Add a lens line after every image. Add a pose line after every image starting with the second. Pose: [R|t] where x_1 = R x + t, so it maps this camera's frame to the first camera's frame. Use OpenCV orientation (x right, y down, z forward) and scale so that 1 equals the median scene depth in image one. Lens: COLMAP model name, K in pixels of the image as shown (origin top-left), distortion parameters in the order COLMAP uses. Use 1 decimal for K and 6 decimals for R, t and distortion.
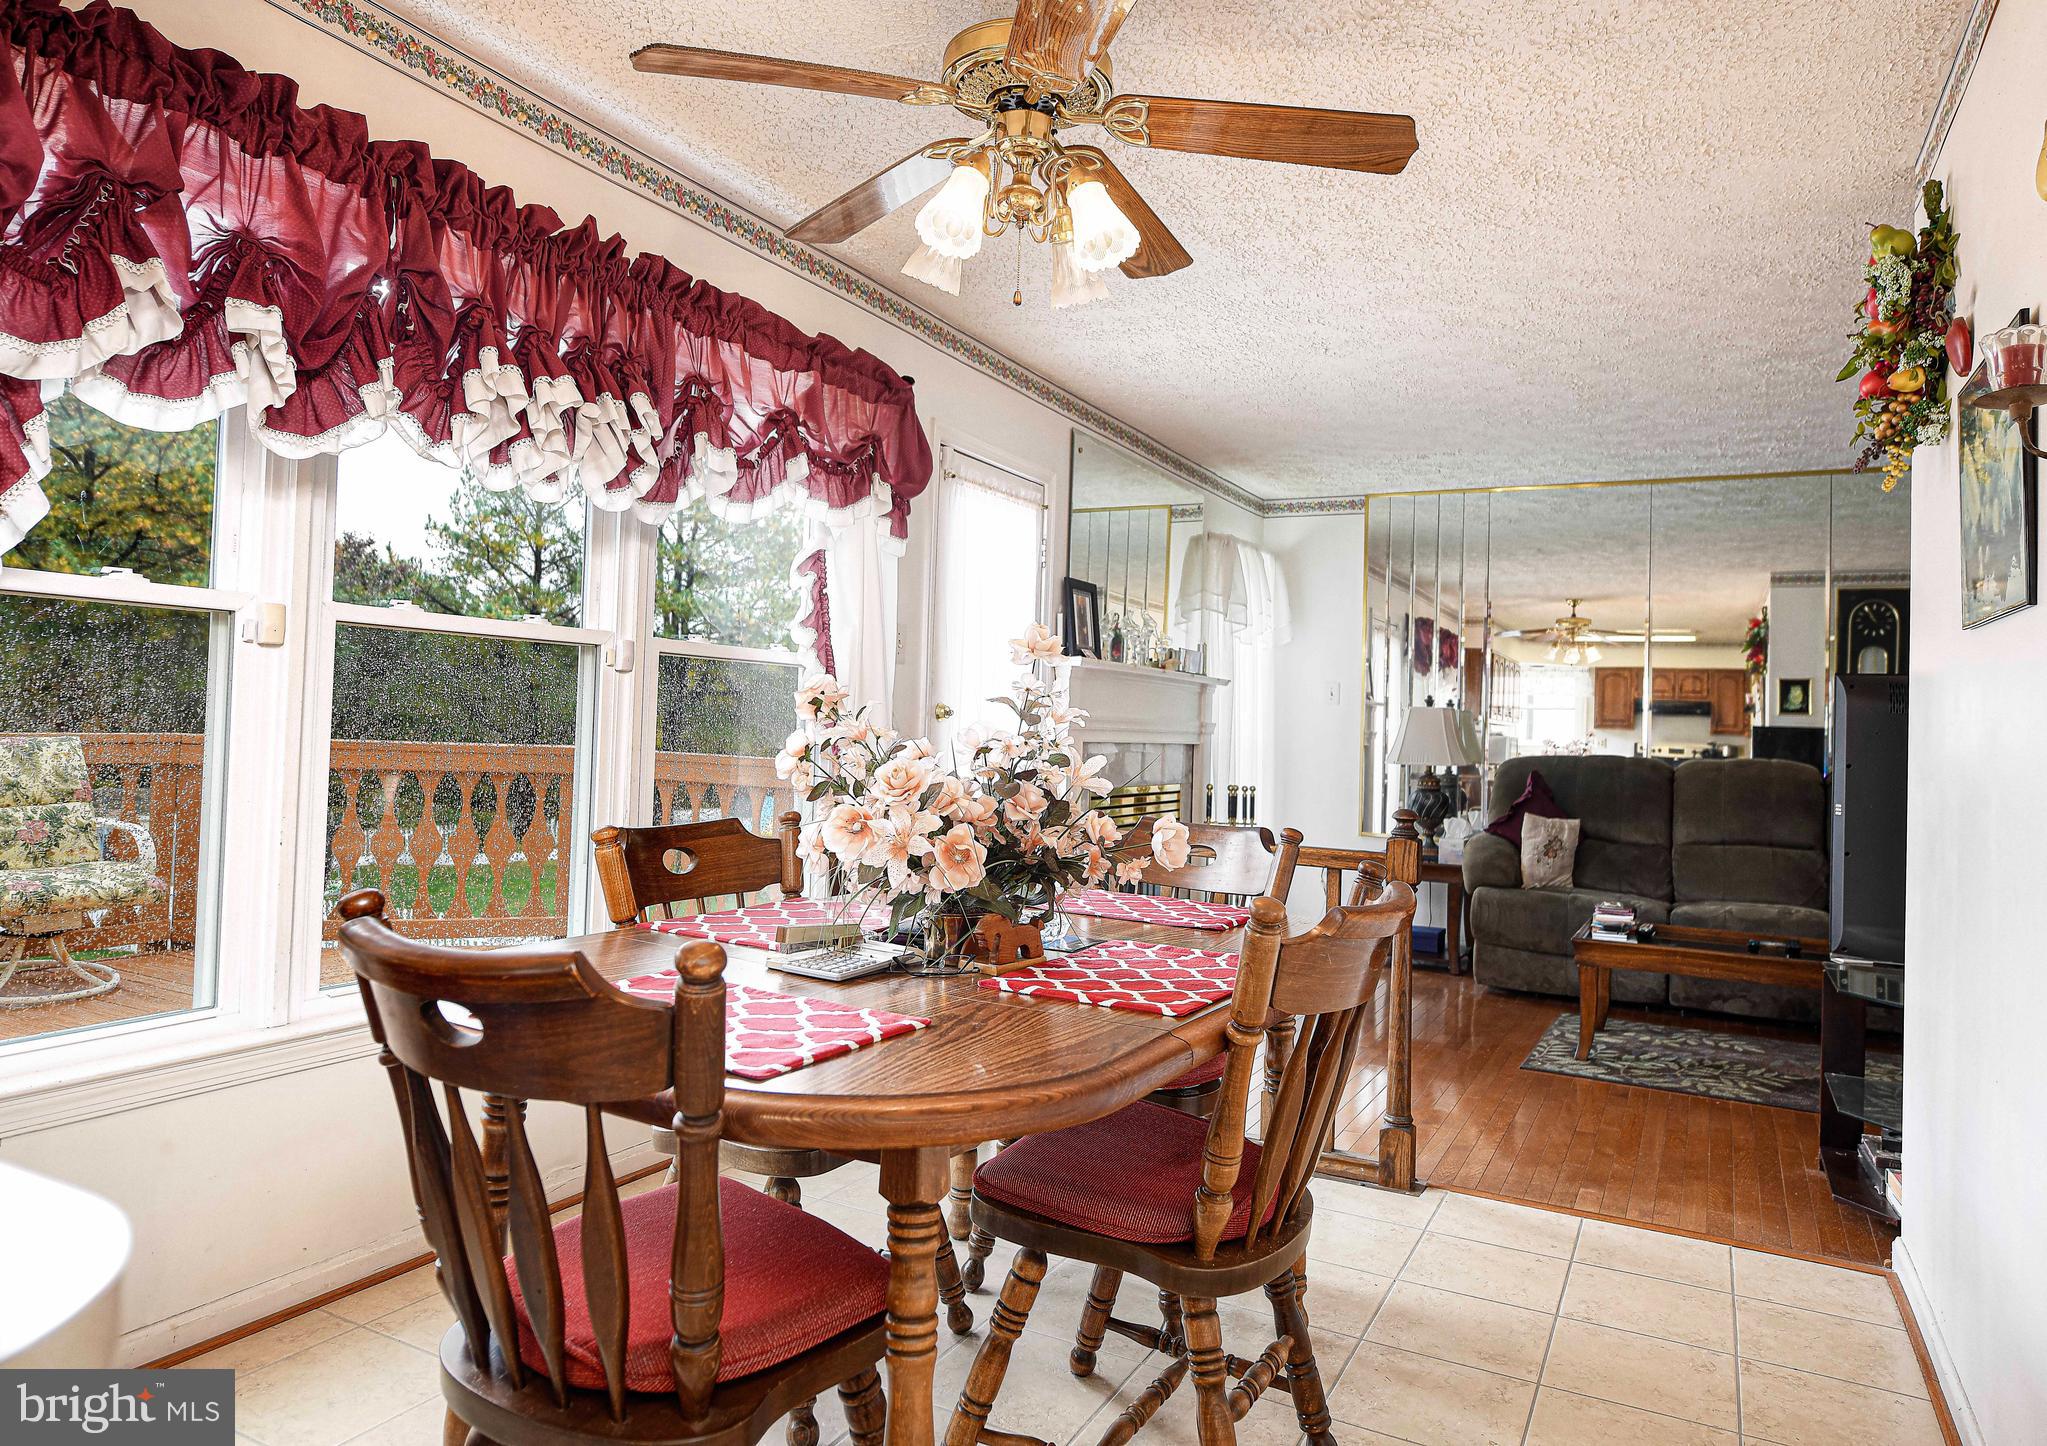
lens RADIAL K [[1316.9, 0, 1020.7], [0, 1316.9, 716.3], [0, 0, 1]] dist [-0.002682, -0.000648]
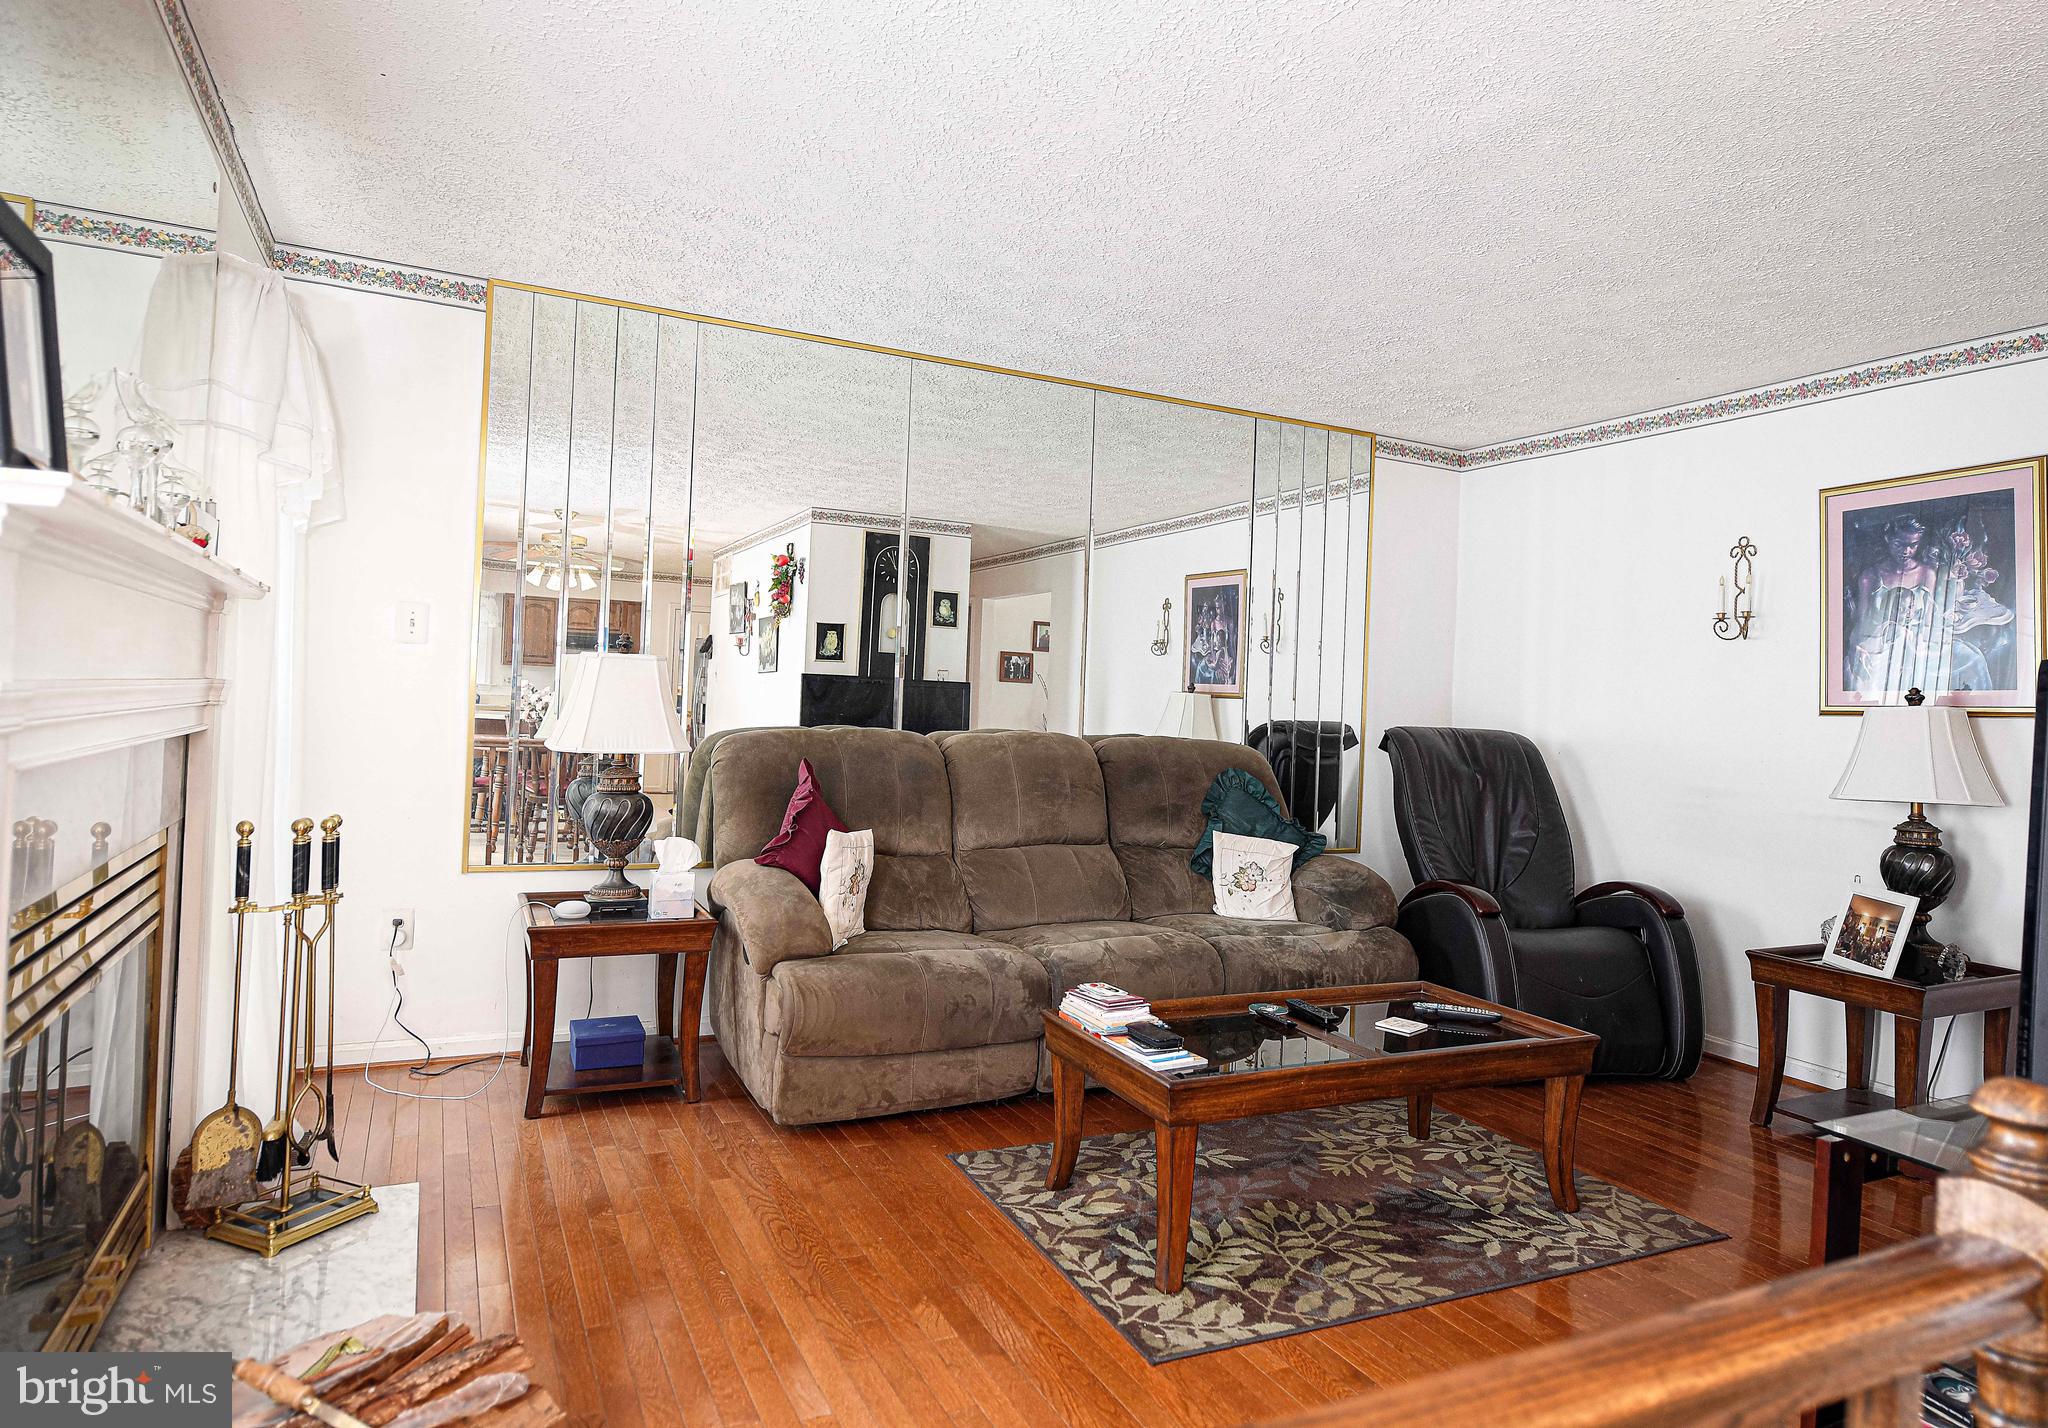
lens RADIAL K [[1206.7, 0, 1022.8], [0, 1206.7, 699.2], [0, 0, 1]] dist [-0.000288, -0.000205]
pose [[0.602325, -0.008843, 0.798202, -0.020887], [-0.030789, 0.998937, 0.034300, -0.011556], [-0.797657, -0.045235, 0.601413, 0.541213]]
